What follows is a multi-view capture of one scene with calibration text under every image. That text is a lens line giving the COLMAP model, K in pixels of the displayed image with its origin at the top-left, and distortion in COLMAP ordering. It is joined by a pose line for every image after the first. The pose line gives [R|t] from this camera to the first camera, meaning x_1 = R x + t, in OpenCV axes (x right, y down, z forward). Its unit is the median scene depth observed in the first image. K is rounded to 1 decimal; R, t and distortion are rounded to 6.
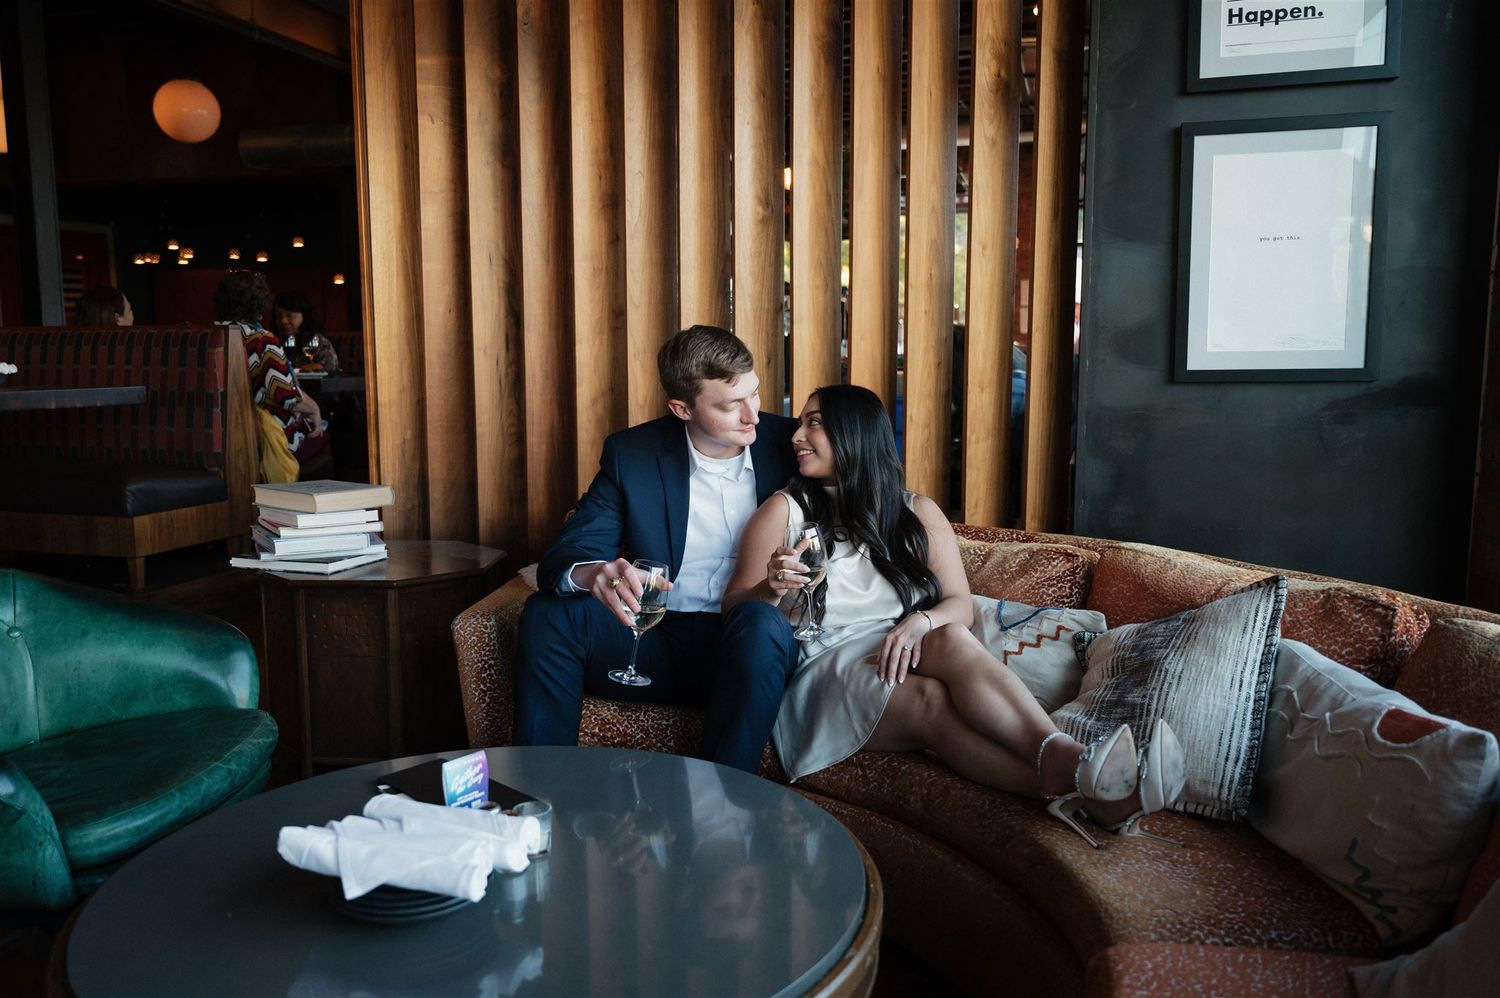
lens RADIAL K [[1221.2, 0, 772.6], [0, 1221.2, 509.8], [0, 0, 1]] dist [-0.008275, -0.003191]
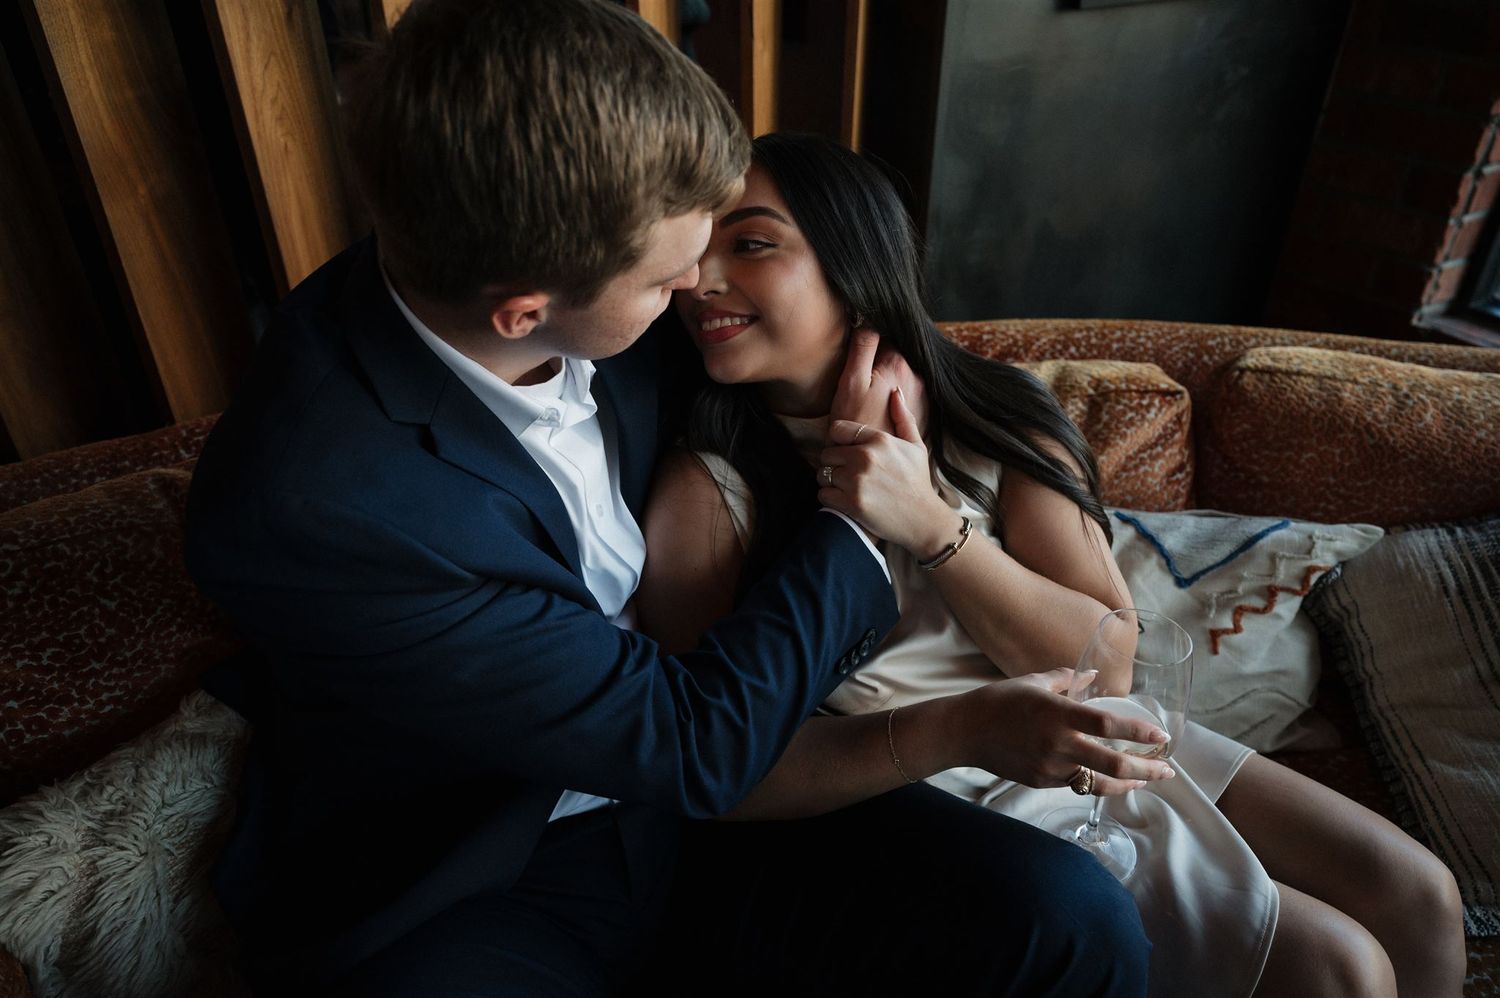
lens RADIAL K [[1026.5, 0, 757.2], [0, 1026.5, 498.5], [0, 0, 1]] dist [0.009179, 0.000897]
pose [[0.726541, -0.365165, 0.582059, -0.183598], [0.090622, 0.890619, 0.445629, -0.146659], [-0.681121, -0.271021, 0.680163, 0.794221]]
